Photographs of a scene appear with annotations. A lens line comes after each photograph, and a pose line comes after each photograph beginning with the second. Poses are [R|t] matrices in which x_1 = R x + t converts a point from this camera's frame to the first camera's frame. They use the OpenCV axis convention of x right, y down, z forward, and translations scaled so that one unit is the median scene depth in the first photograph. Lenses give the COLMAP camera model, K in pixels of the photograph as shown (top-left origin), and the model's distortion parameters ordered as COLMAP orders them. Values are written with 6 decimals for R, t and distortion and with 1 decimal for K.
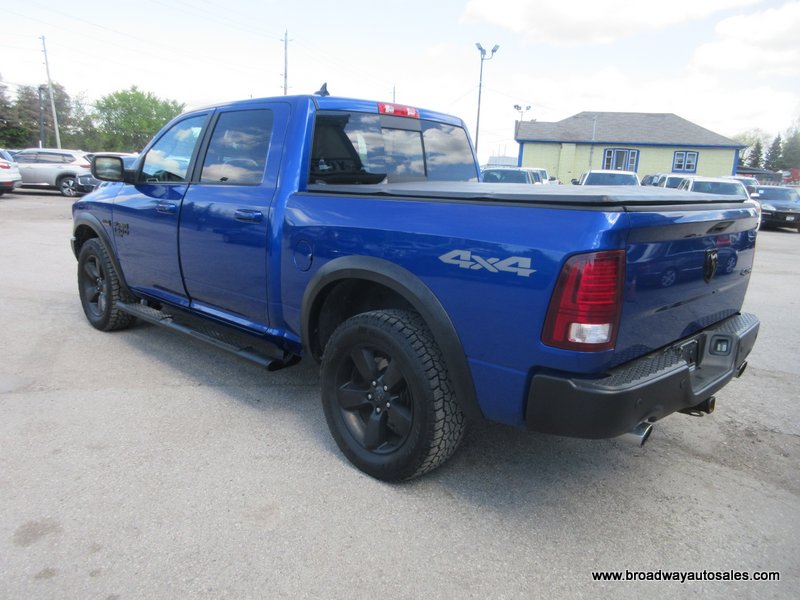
lens RADIAL K [[603.5, 0, 398.3], [0, 603.5, 296.7], [0, 0, 1]] dist [0.023578, -0.019086]
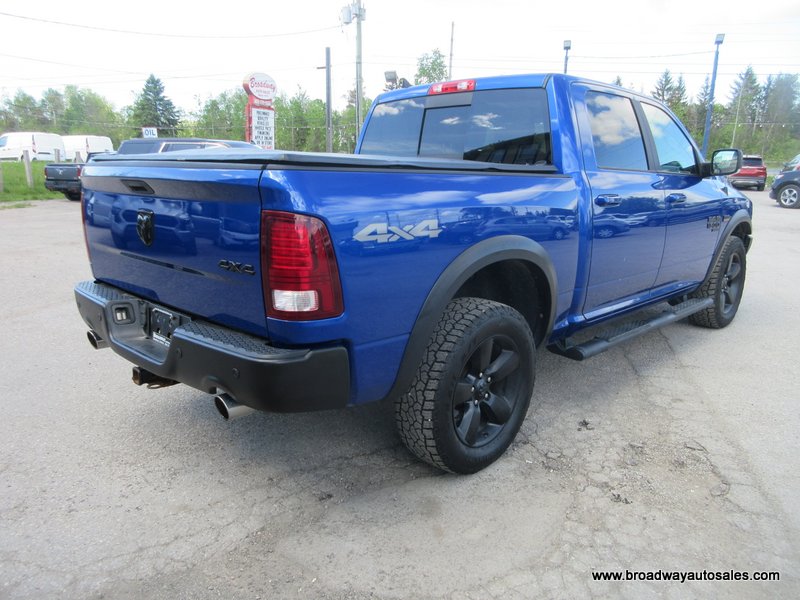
lens RADIAL K [[603.5, 0, 396.2], [0, 603.5, 298.6], [0, 0, 1]] dist [0.023578, -0.019086]
pose [[0.000766, 0.175969, -0.984395, 0.108933], [-0.207240, 0.963052, 0.171993, -0.013983], [0.978290, 0.203874, 0.037206, 0.101751]]
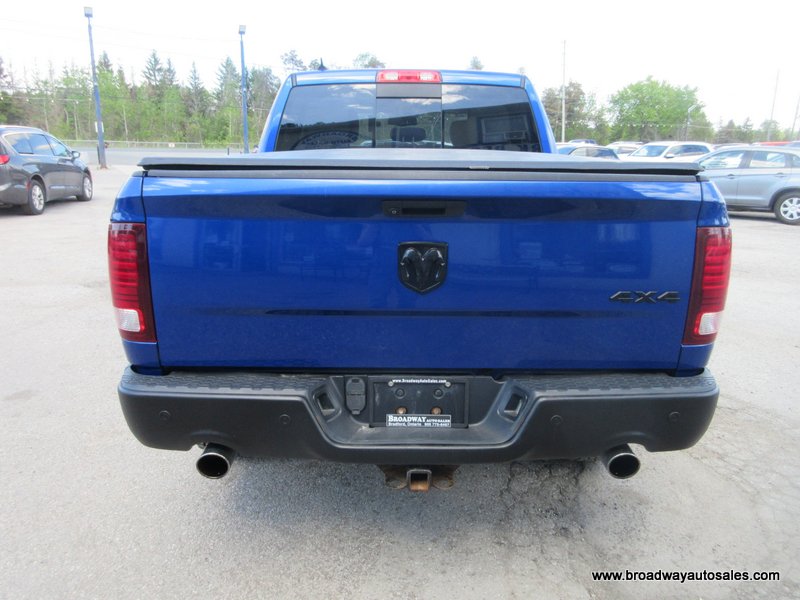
lens RADIAL K [[603.5, 0, 400.6], [0, 603.5, 298.0], [0, 0, 1]] dist [0.023578, -0.019086]
pose [[0.705655, 0.135862, -0.695408, 0.071196], [-0.123572, 0.990001, 0.068024, -0.004448], [0.697697, 0.037931, 0.715388, 0.038693]]
